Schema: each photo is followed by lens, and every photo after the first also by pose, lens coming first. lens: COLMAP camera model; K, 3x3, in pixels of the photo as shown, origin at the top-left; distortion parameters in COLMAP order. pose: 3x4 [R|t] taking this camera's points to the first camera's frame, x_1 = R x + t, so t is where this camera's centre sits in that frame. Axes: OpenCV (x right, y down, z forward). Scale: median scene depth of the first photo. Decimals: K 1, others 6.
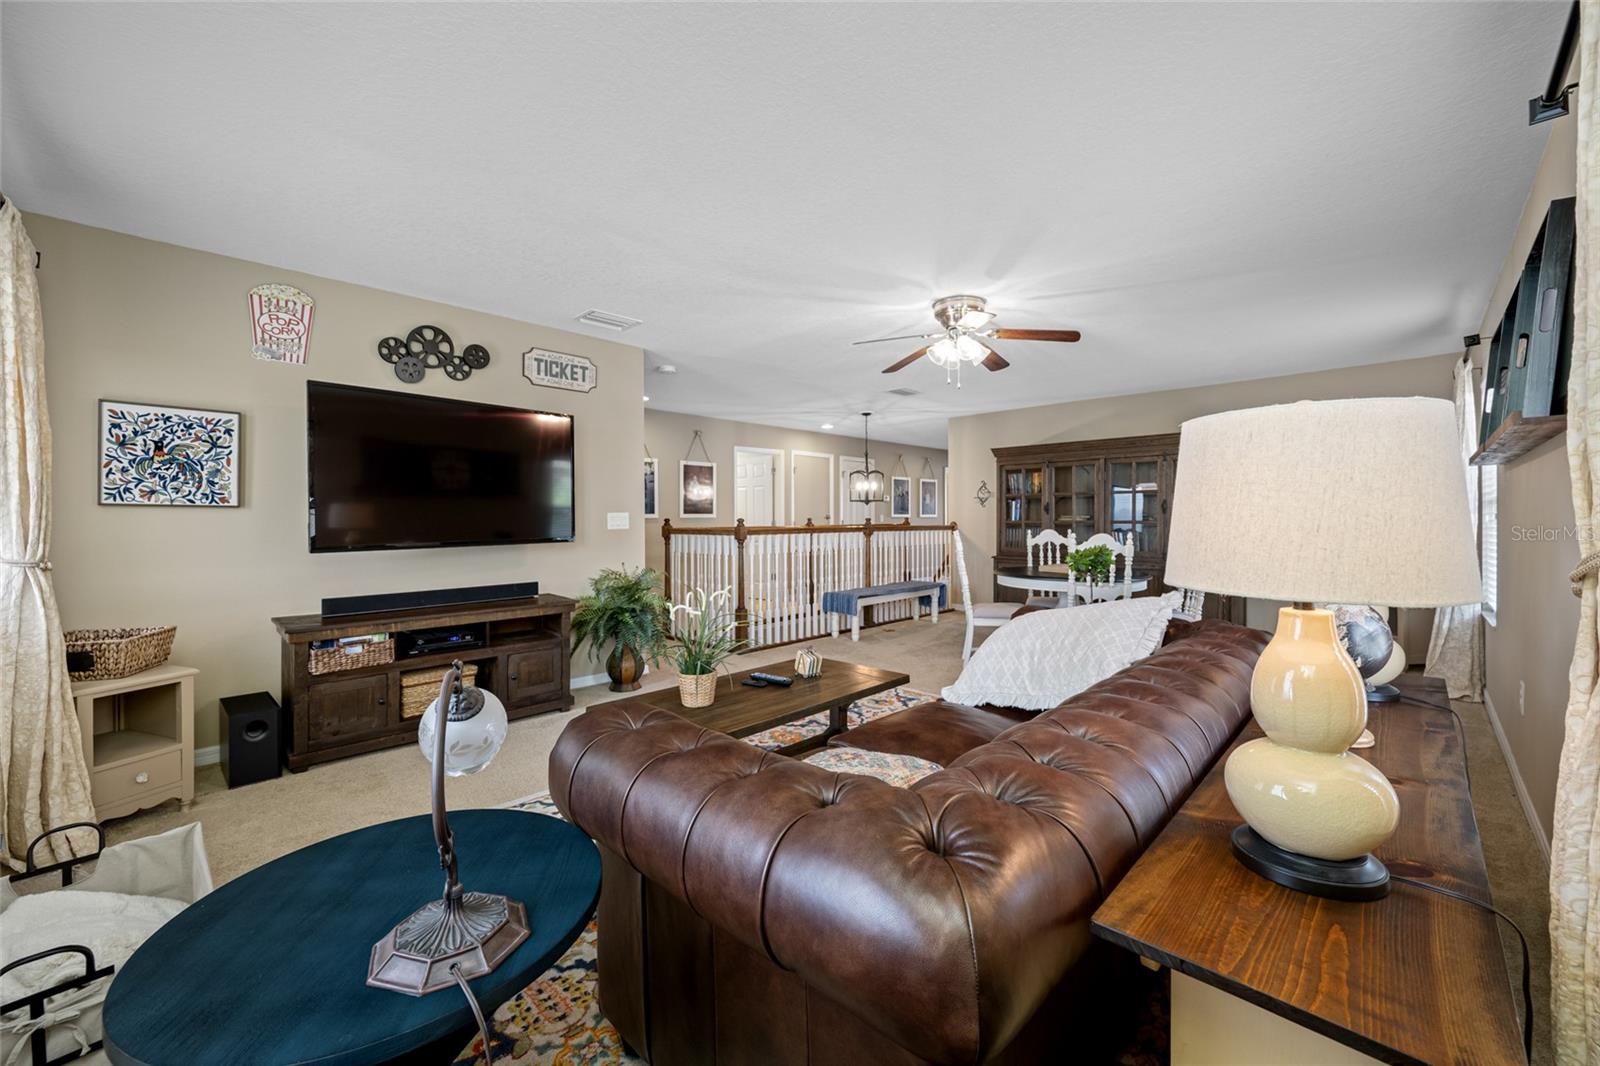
lens RADIAL K [[634.8, 0, 803.6], [0, 634.8, 522.8], [0, 0, 1]] dist [0.000891, 0.000139]
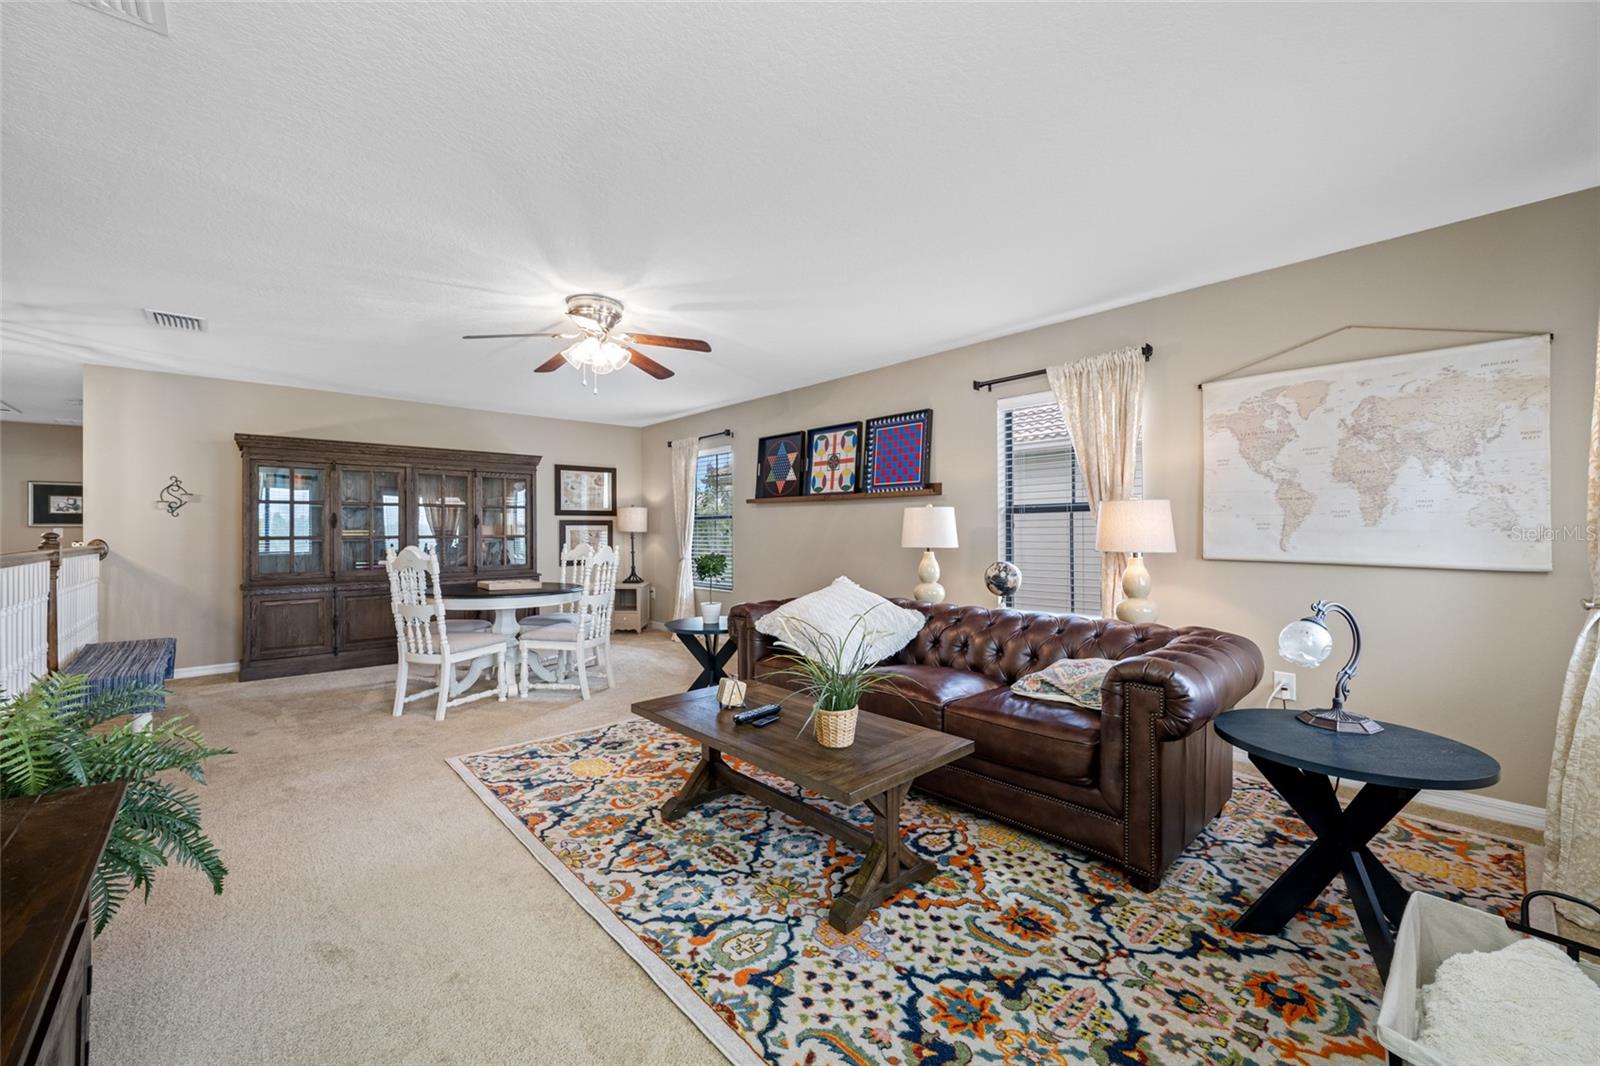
lens RADIAL K [[634.8, 0, 802.2], [0, 634.8, 534.3], [0, 0, 1]] dist [0.000891, 0.000139]
pose [[0.063892, -0.002483, 0.997954, -0.661153], [0.009218, 0.999956, 0.001898, -0.003560], [-0.997914, 0.009078, 0.063913, 0.626455]]
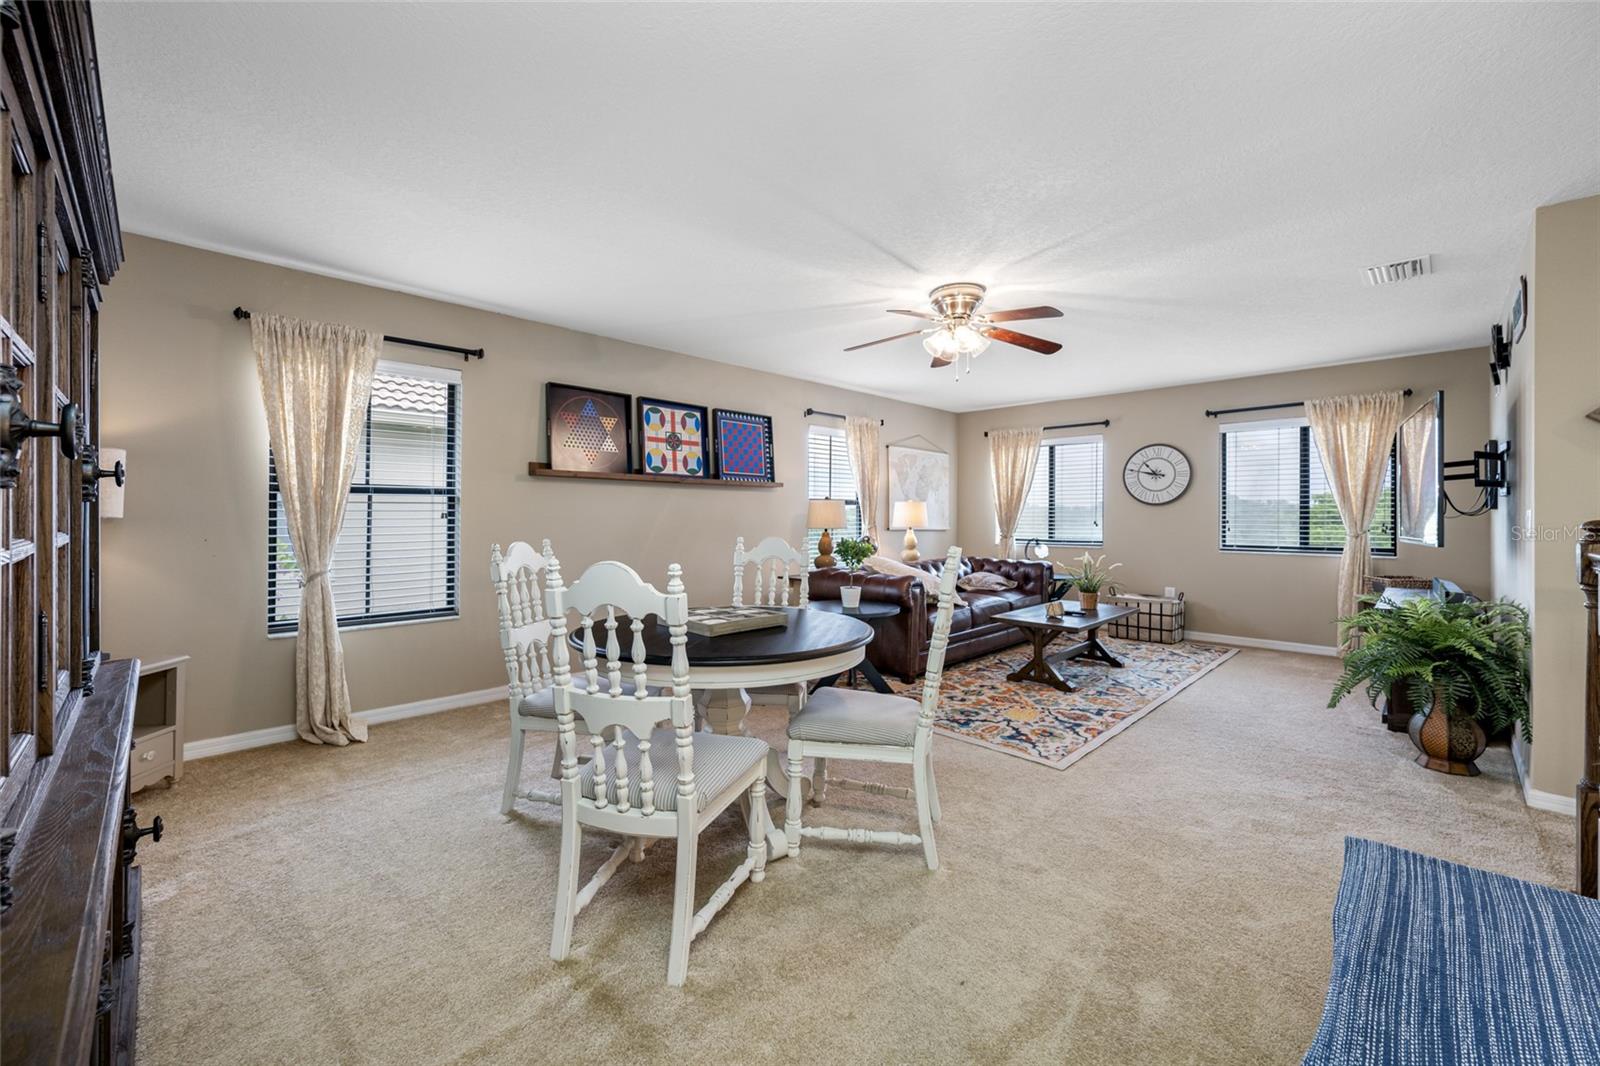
lens RADIAL K [[634.8, 0, 797.7], [0, 634.8, 521.0], [0, 0, 1]] dist [0.000891, 0.000139]
pose [[-0.999834, 0.000739, 0.018217, 0.455854], [0.001062, 0.999842, 0.017741, -0.020416], [-0.018201, 0.017758, -0.999677, 1.922357]]
